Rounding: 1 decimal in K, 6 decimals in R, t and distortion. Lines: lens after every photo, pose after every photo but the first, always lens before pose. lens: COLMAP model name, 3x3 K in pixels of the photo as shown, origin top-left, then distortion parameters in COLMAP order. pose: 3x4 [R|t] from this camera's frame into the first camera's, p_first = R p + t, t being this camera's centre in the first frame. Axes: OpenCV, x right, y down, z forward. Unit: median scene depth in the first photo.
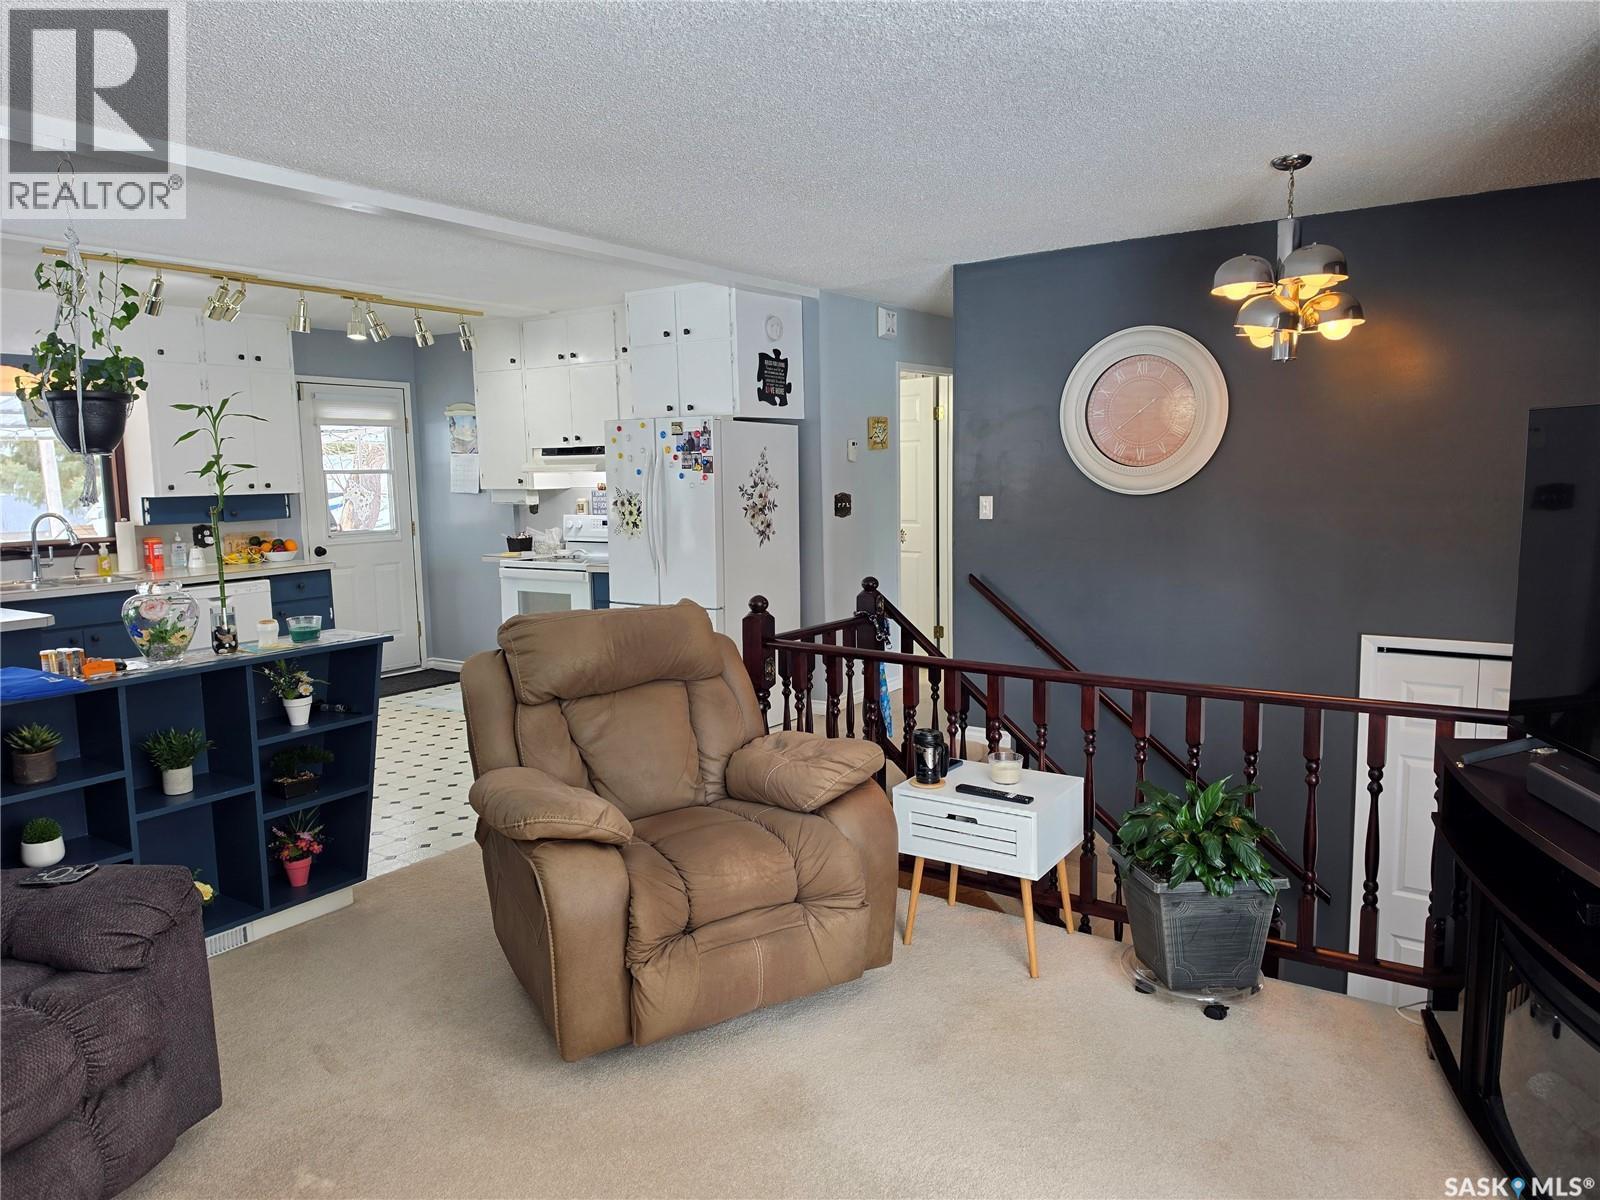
lens RADIAL K [[1106.8, 0, 805.2], [0, 1106.8, 600.1], [0, 0, 1]] dist [0.116939, -0.154052]
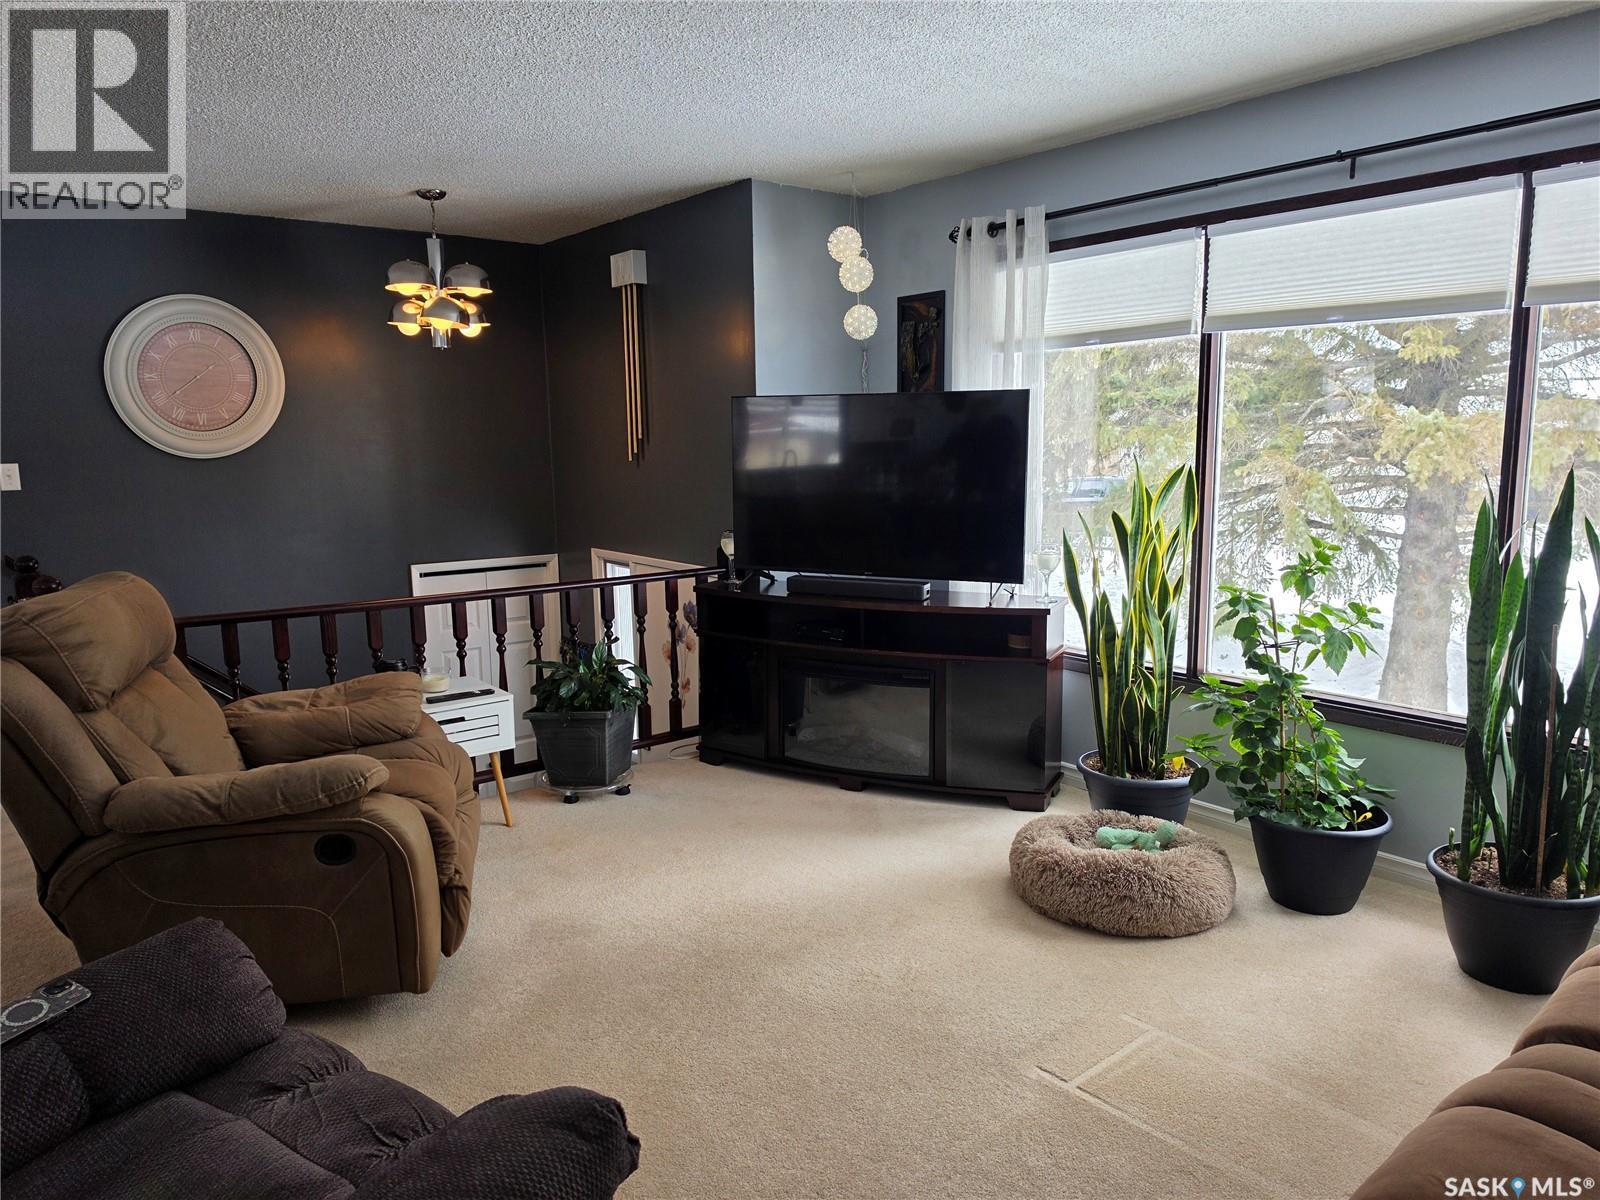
lens RADIAL K [[1106.8, 0, 805.2], [0, 1106.8, 600.1], [0, 0, 1]] dist [0.116939, -0.154052]
pose [[0.336971, -0.135263, 0.931748, -0.461727], [0.120013, 0.987724, 0.099986, -0.003124], [-0.933835, 0.078130, 0.349068, 0.122225]]
